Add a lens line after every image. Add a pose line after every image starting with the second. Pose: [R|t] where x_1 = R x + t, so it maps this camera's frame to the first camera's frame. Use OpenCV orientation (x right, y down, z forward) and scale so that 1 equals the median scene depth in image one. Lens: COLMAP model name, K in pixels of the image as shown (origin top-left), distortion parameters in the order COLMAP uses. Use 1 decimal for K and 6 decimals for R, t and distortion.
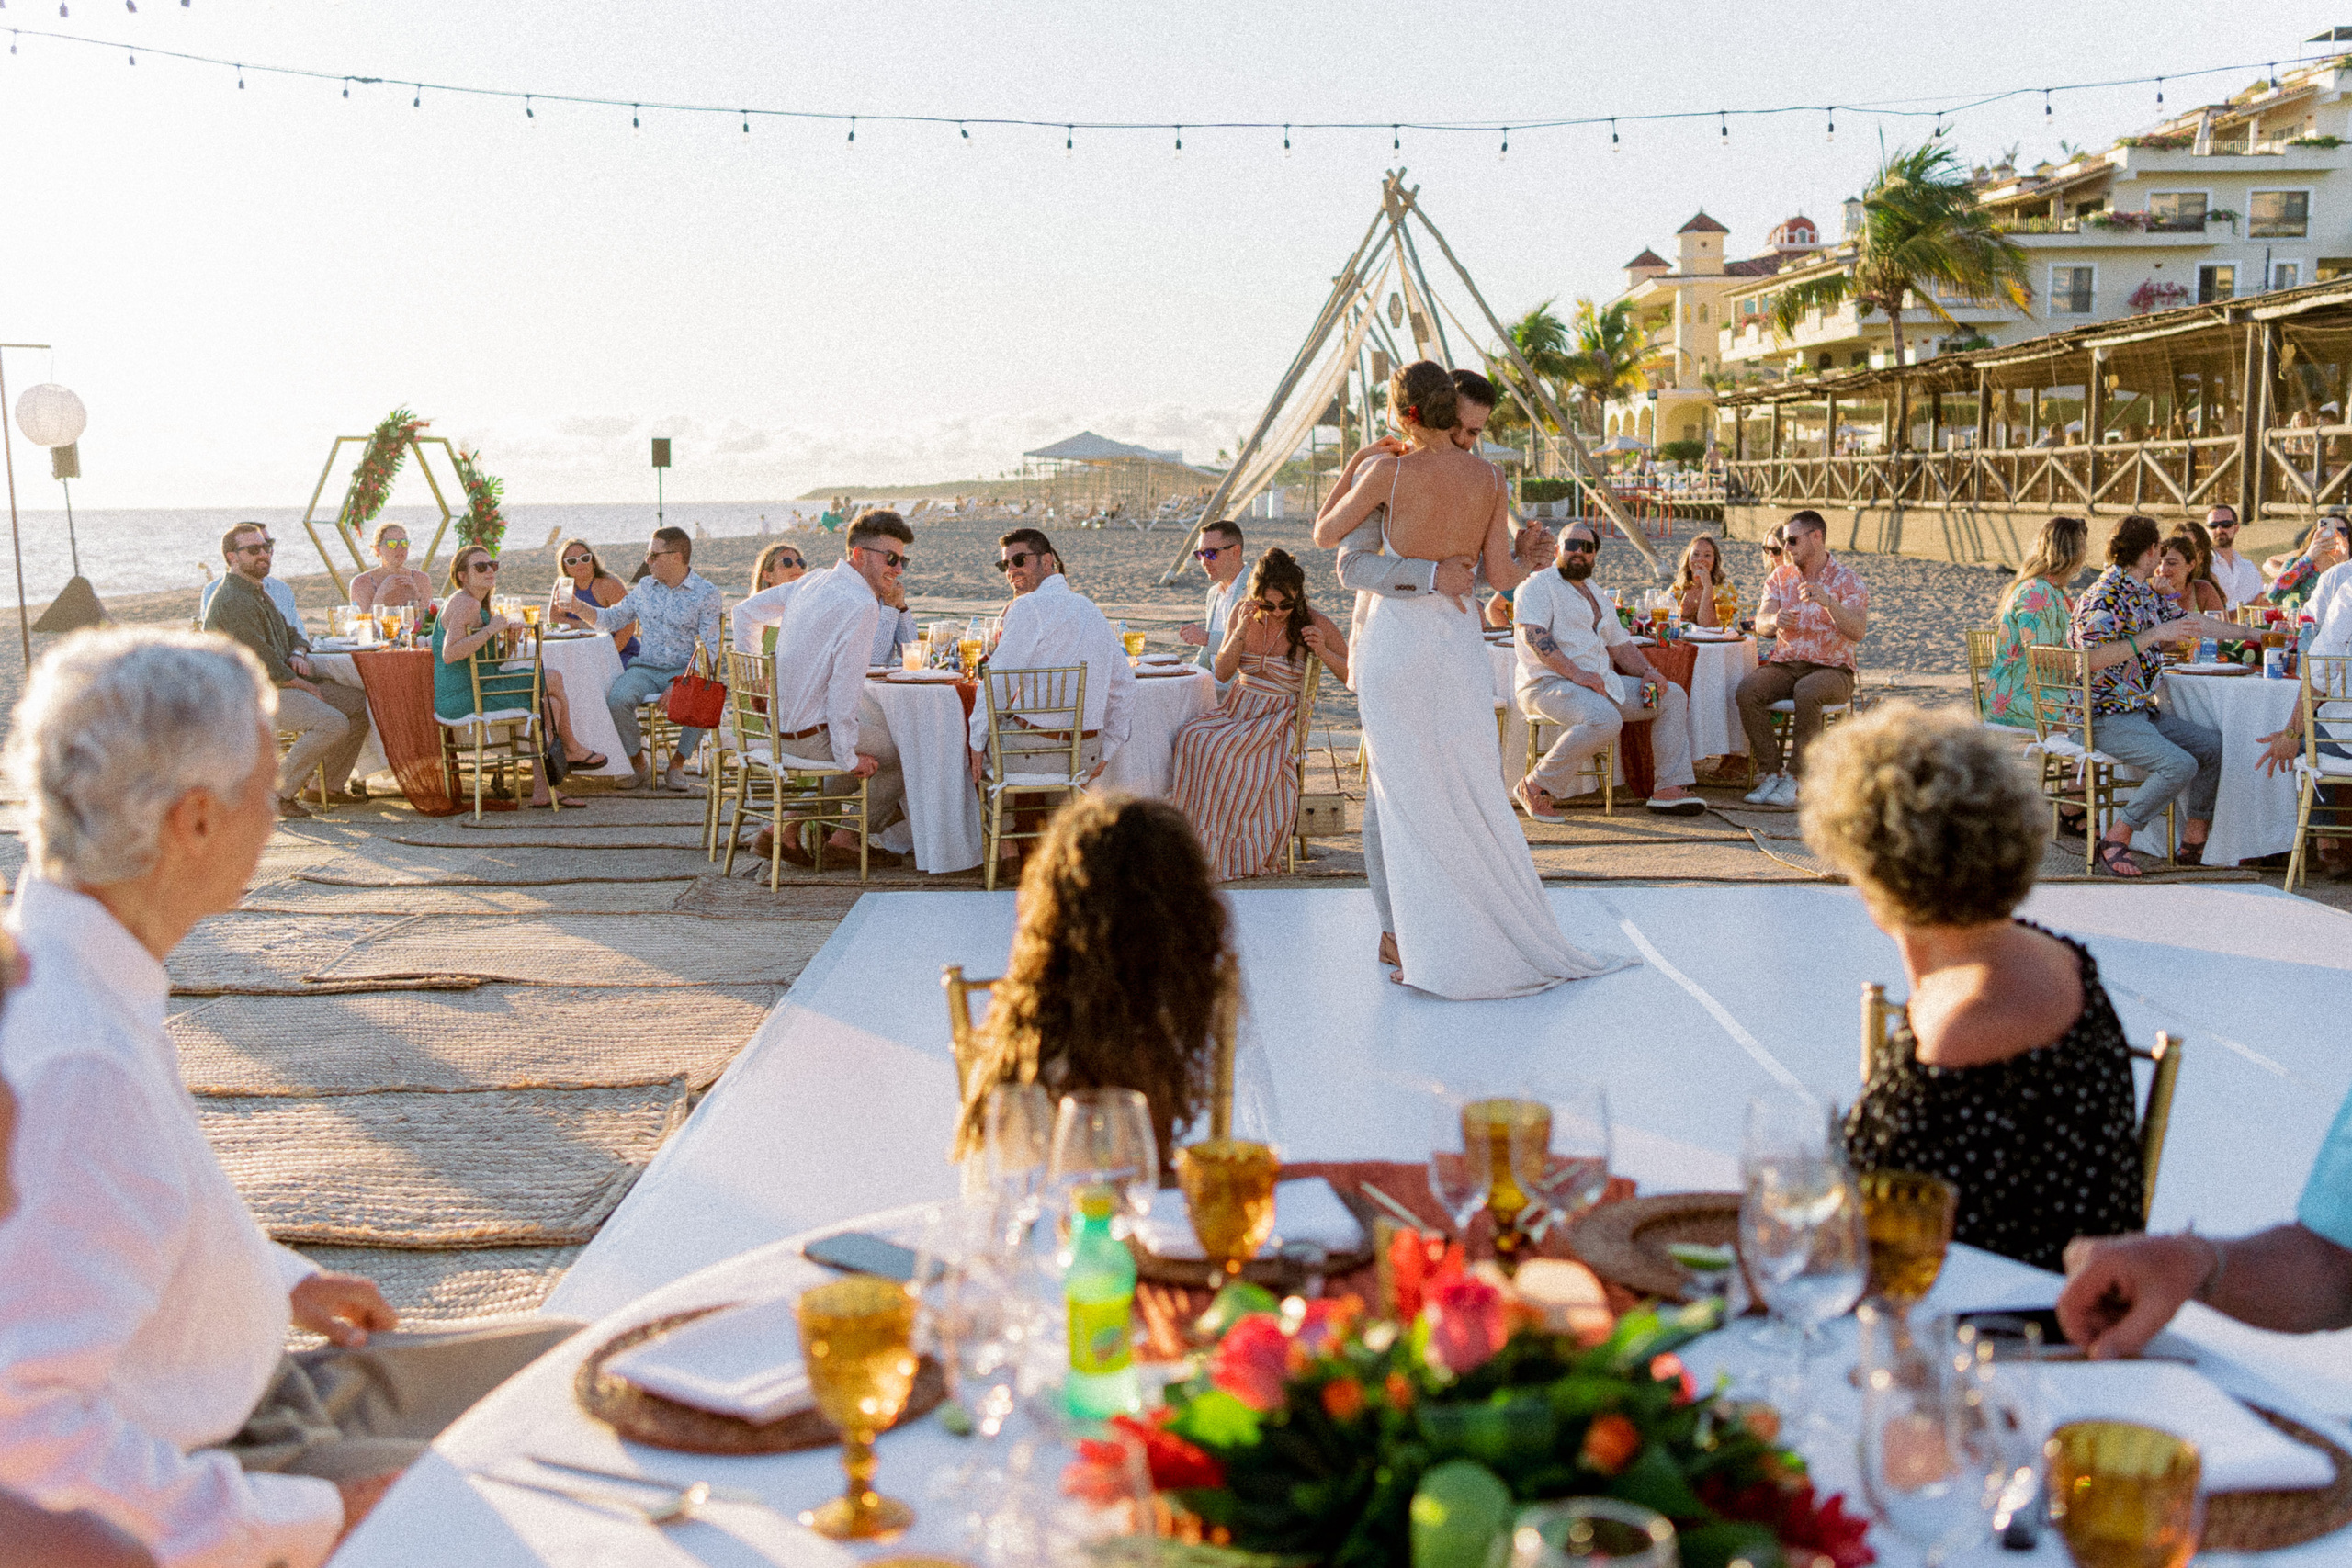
lens RADIAL K [[2412.9, 0, 1180.6], [0, 2412.9, 764.0], [0, 0, 1]] dist [-0.025677, 0.178418]
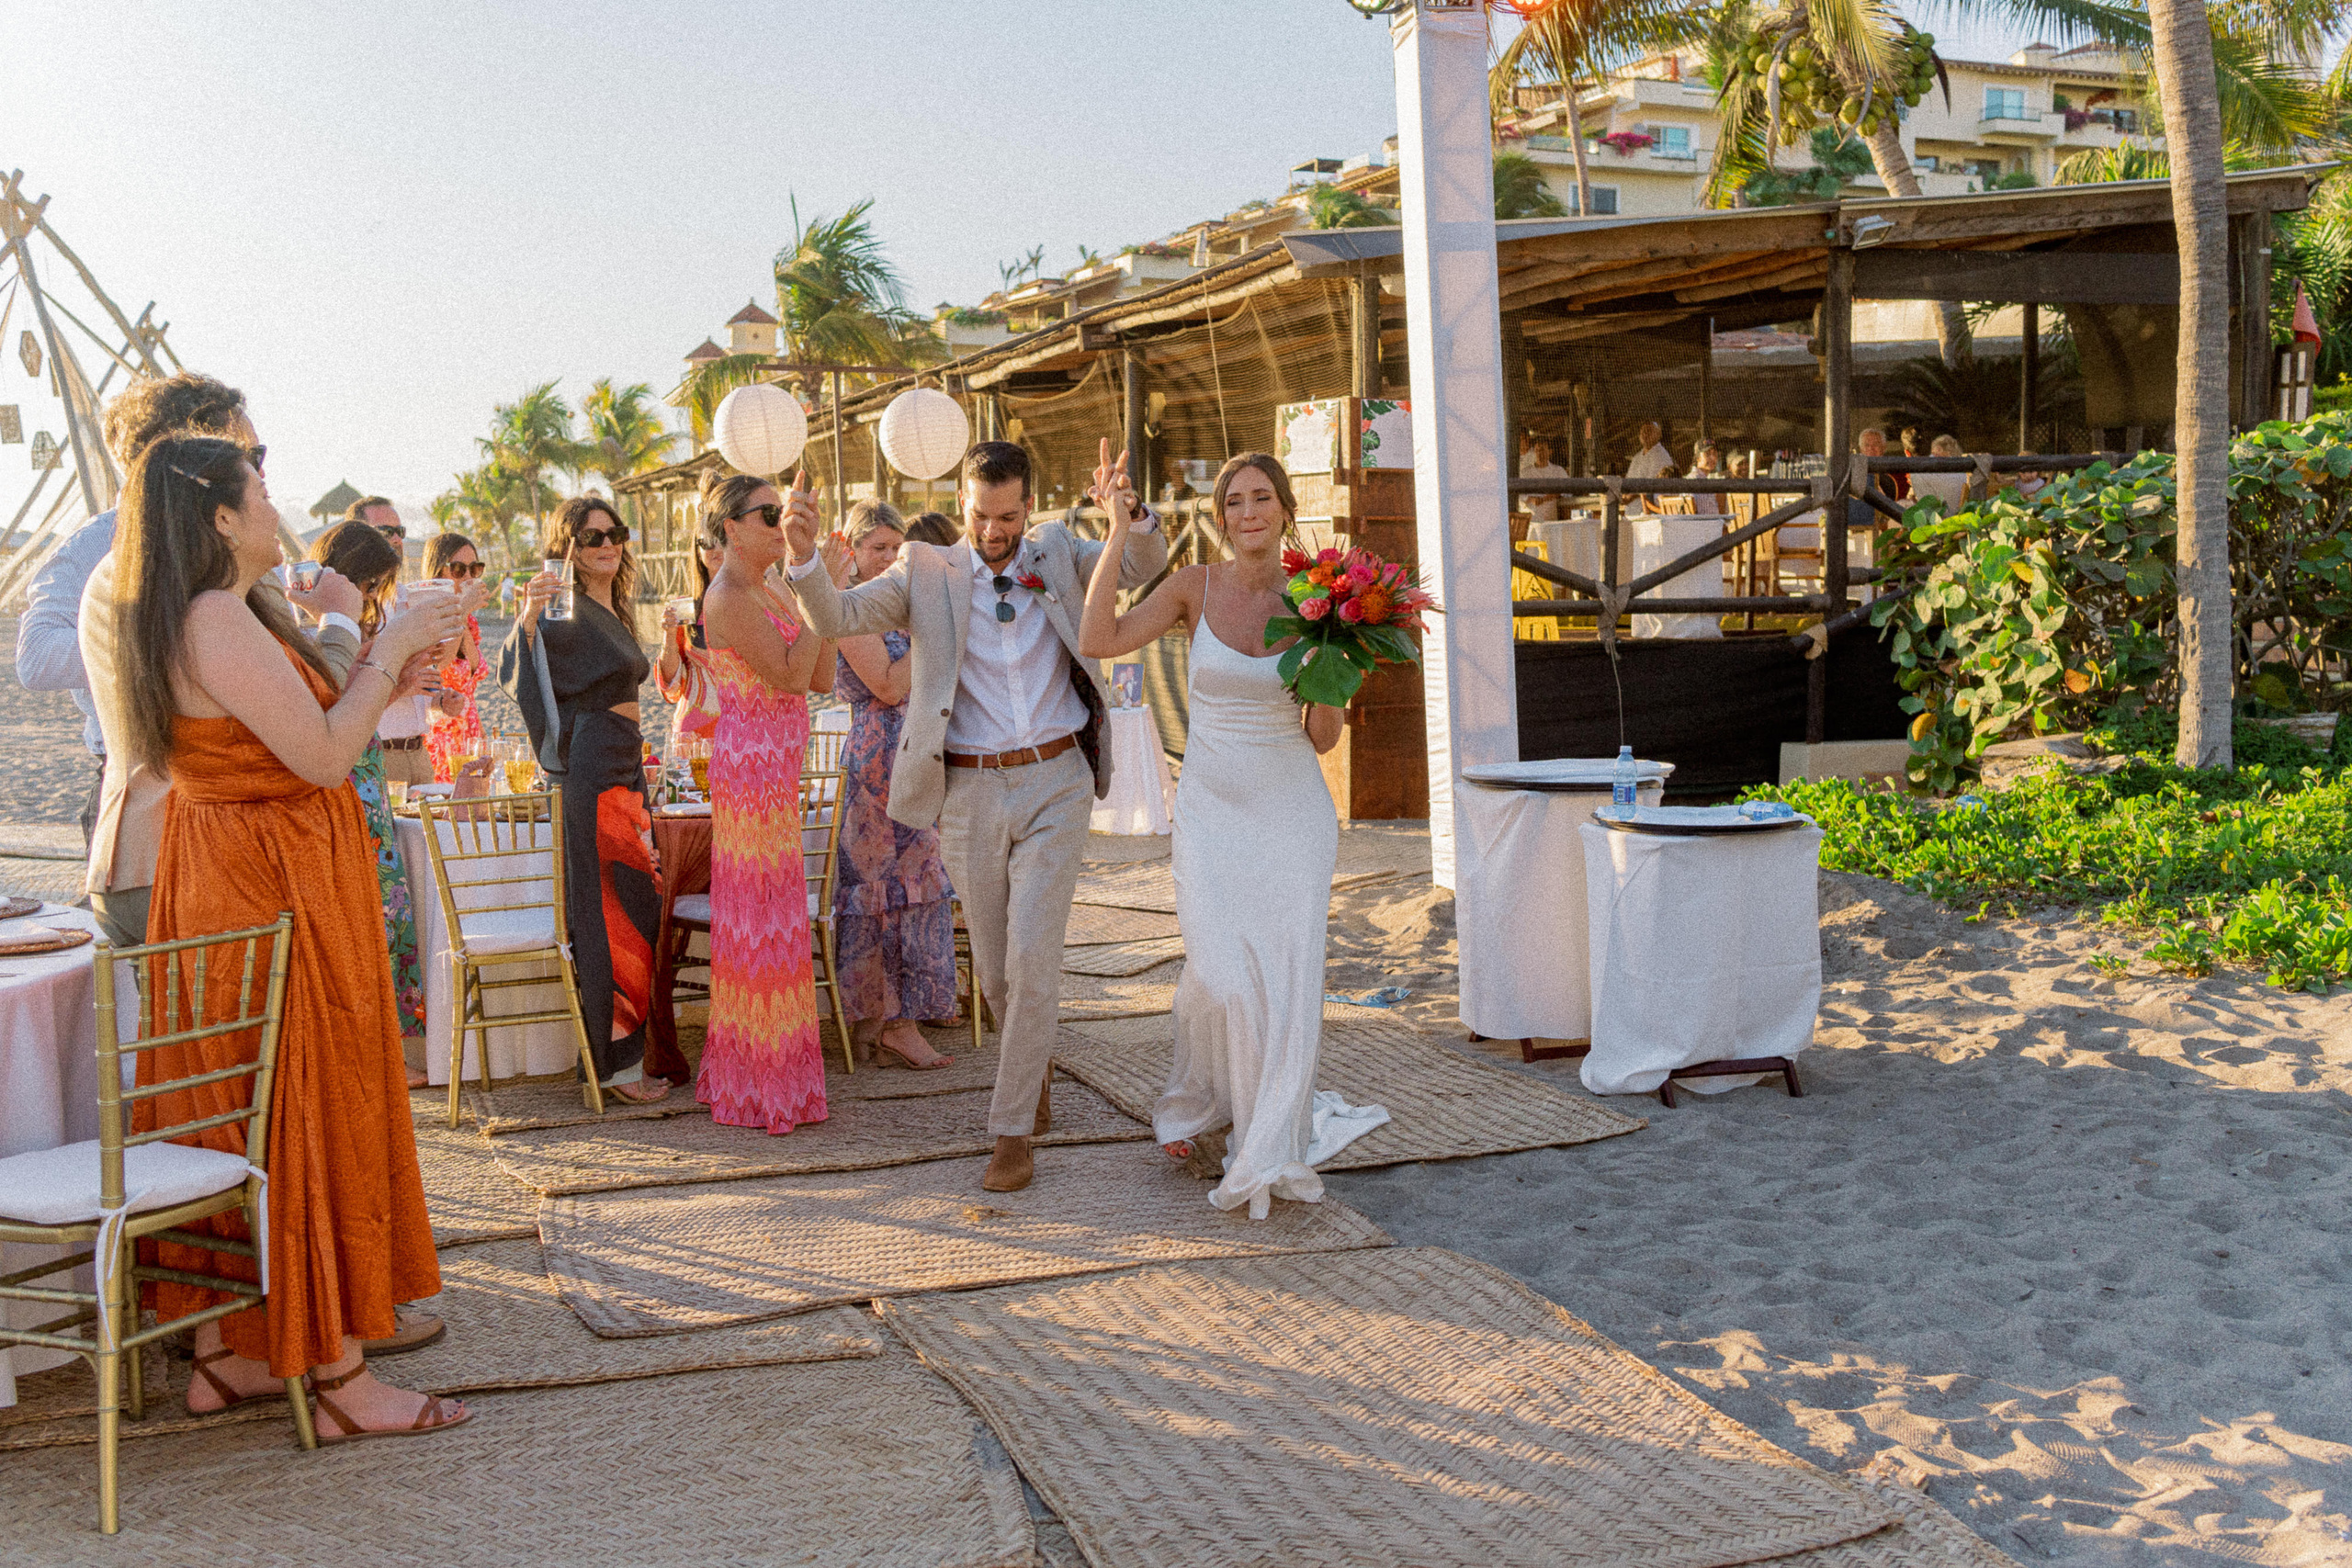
lens RADIAL K [[2410.4, 0, 1176.0], [0, 2410.4, 784.0], [0, 0, 1]] dist [-0.023338, 0.155836]
pose [[0.938654, -0.026889, 0.343811, 0.145258], [0.037613, 0.998991, -0.024559, -0.013652], [-0.342804, 0.035984, 0.938718, 0.121818]]
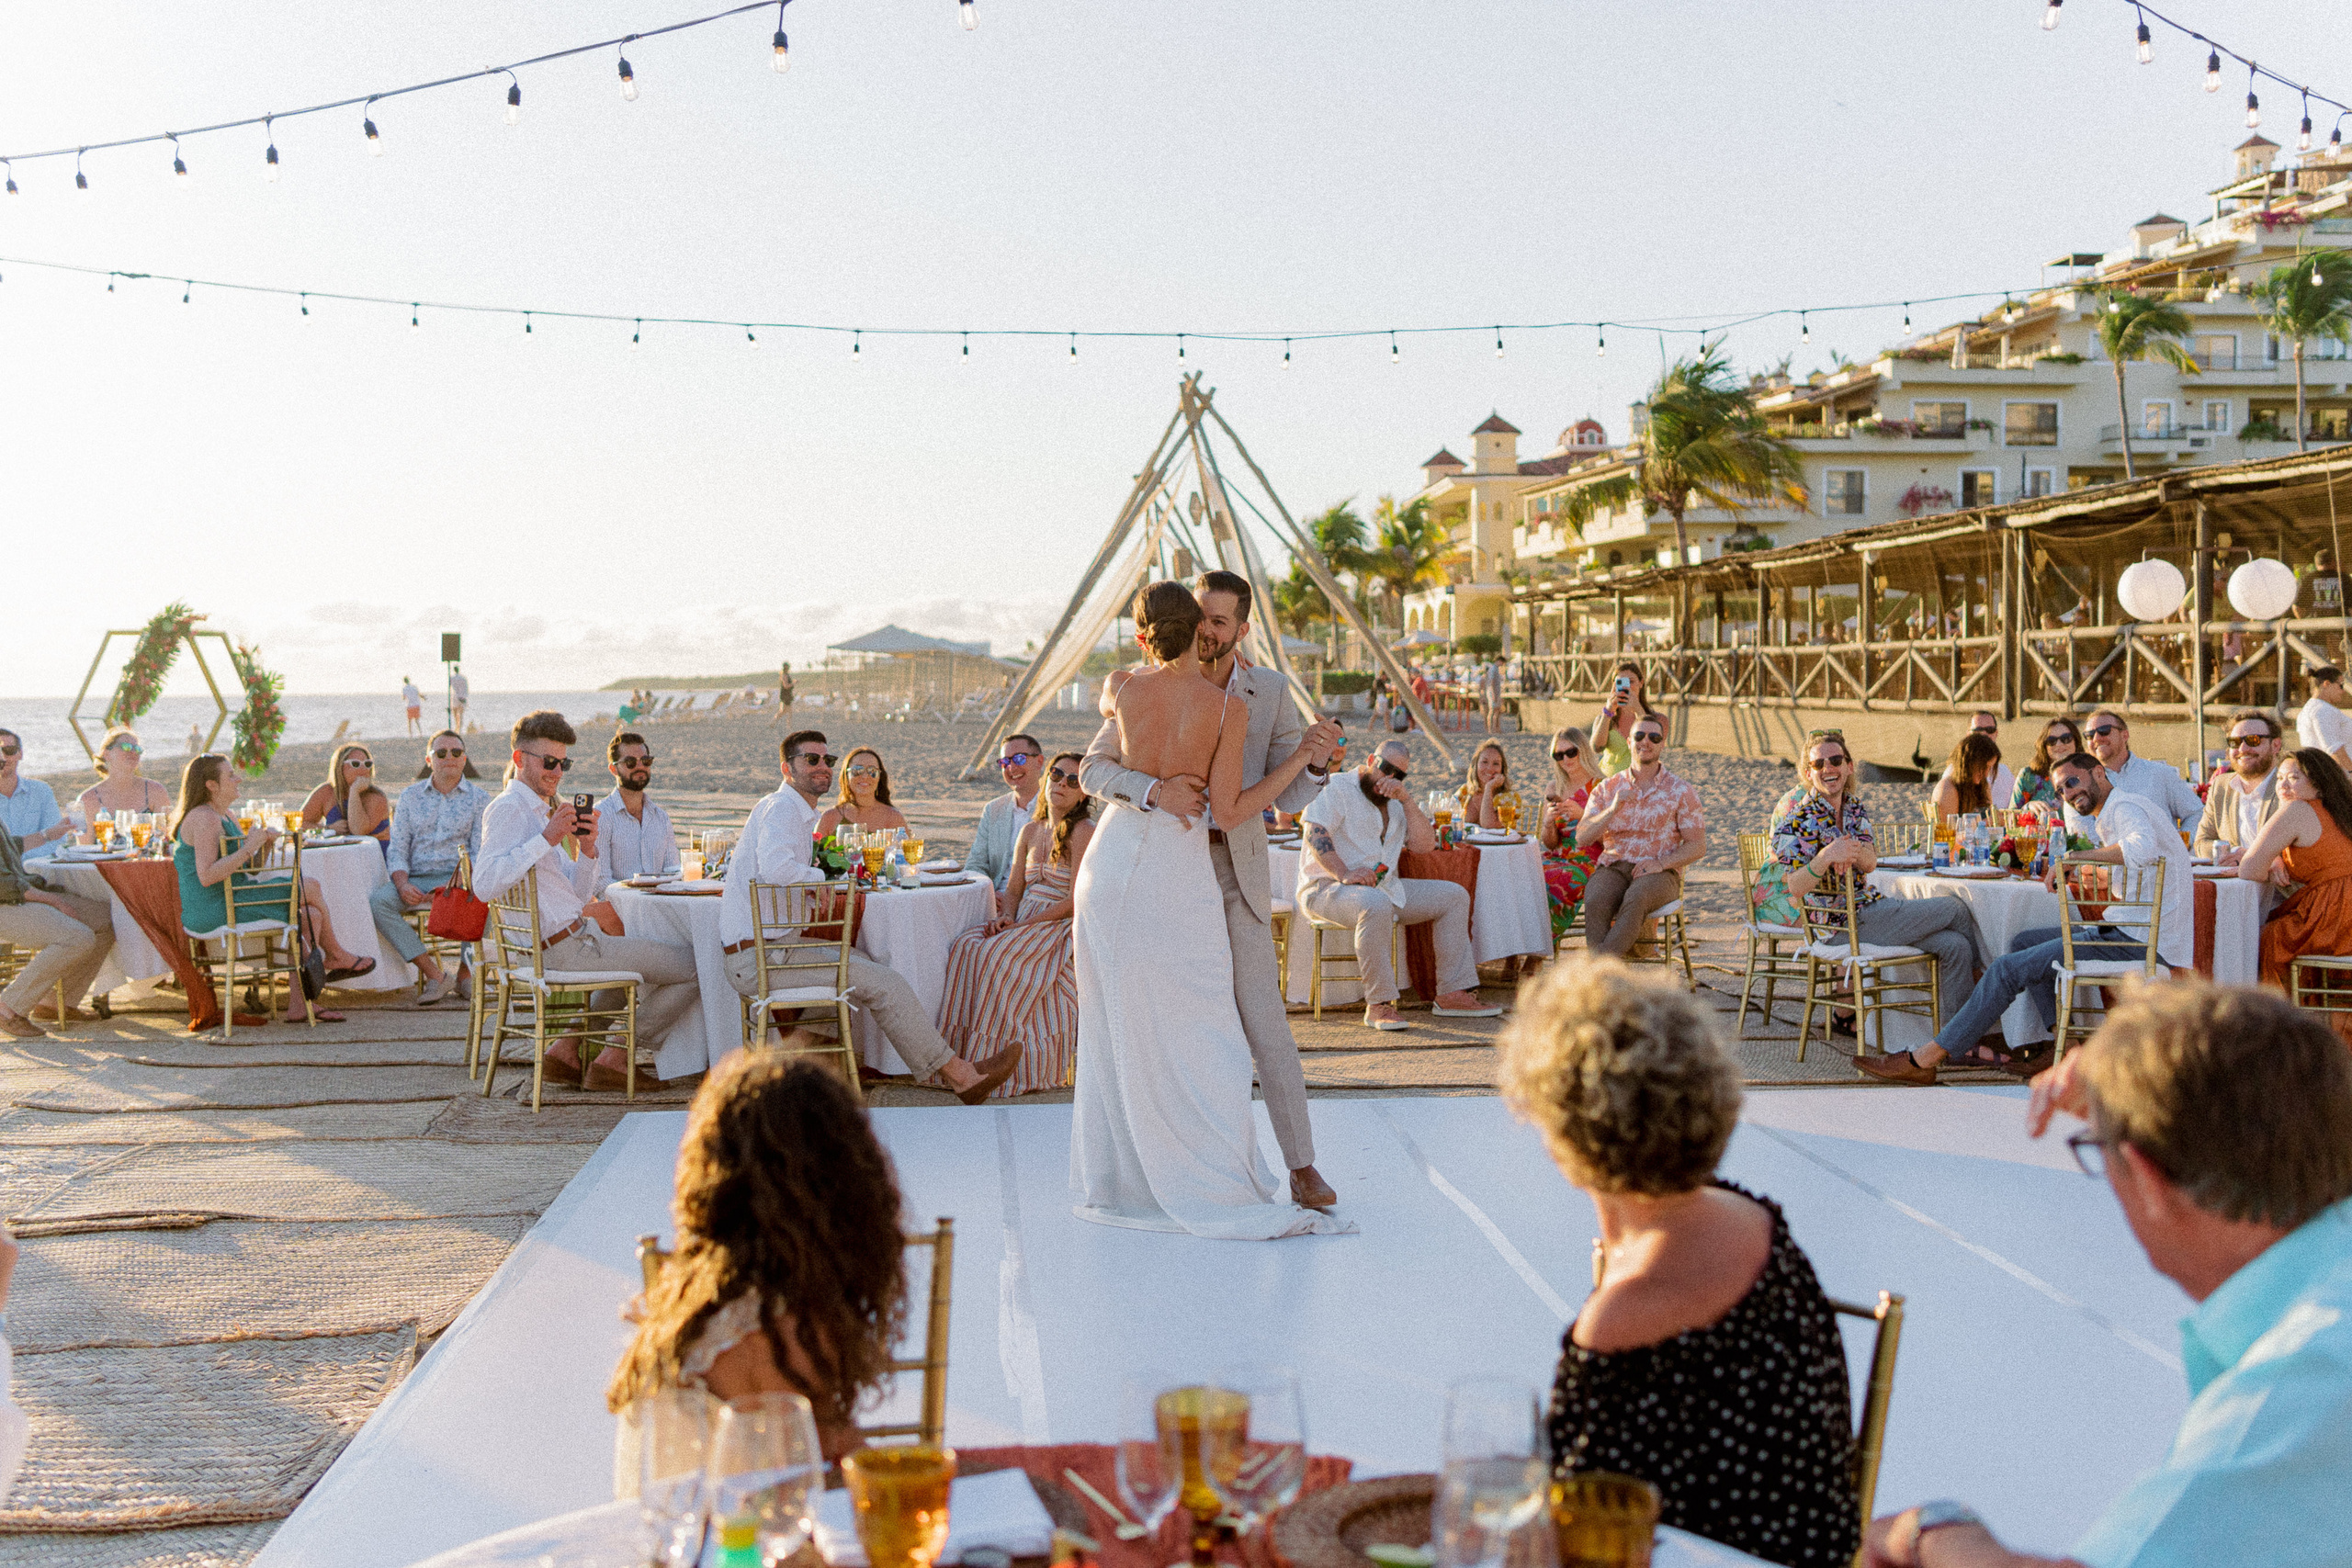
lens RADIAL K [[2410.4, 0, 1188.2], [0, 2410.4, 771.7], [0, 0, 1]] dist [-0.022602, 0.147296]
pose [[0.996600, -0.002131, 0.082362, 0.003003], [0.008340, 0.997140, -0.075117, -0.001913], [-0.081966, 0.075549, 0.993768, 0.002313]]
